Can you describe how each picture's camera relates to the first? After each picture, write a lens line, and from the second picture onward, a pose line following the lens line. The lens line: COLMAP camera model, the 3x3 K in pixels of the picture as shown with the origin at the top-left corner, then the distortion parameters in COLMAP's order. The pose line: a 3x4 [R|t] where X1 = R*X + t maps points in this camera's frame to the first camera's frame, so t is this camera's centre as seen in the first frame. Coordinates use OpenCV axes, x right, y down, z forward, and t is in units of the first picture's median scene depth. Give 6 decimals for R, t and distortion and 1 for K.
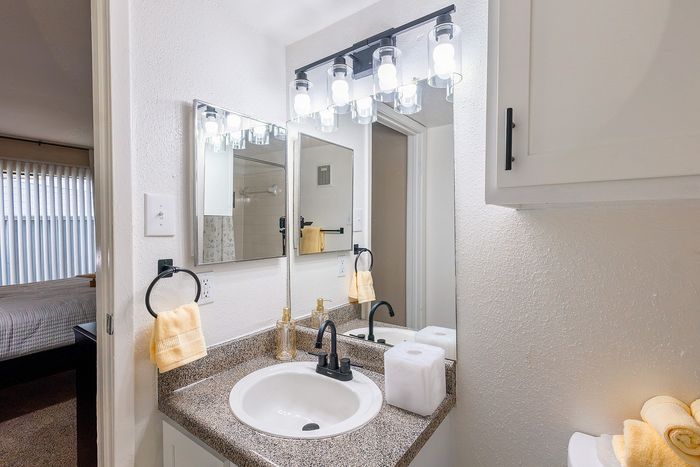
lens RADIAL K [[321.3, 0, 350.0], [0, 321.3, 233.5], [0, 0, 1]] dist [0.009394, -0.000935]
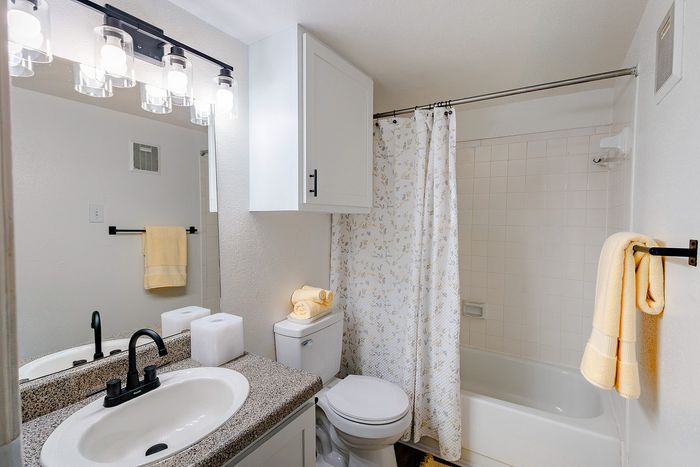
lens RADIAL K [[321.3, 0, 350.0], [0, 321.3, 233.5], [0, 0, 1]] dist [0.009394, -0.000935]
pose [[-0.063615, -0.046512, 0.996890, -0.963726], [0.009517, 0.998840, 0.047210, -0.029907], [-0.997929, 0.012490, -0.063099, 0.483511]]
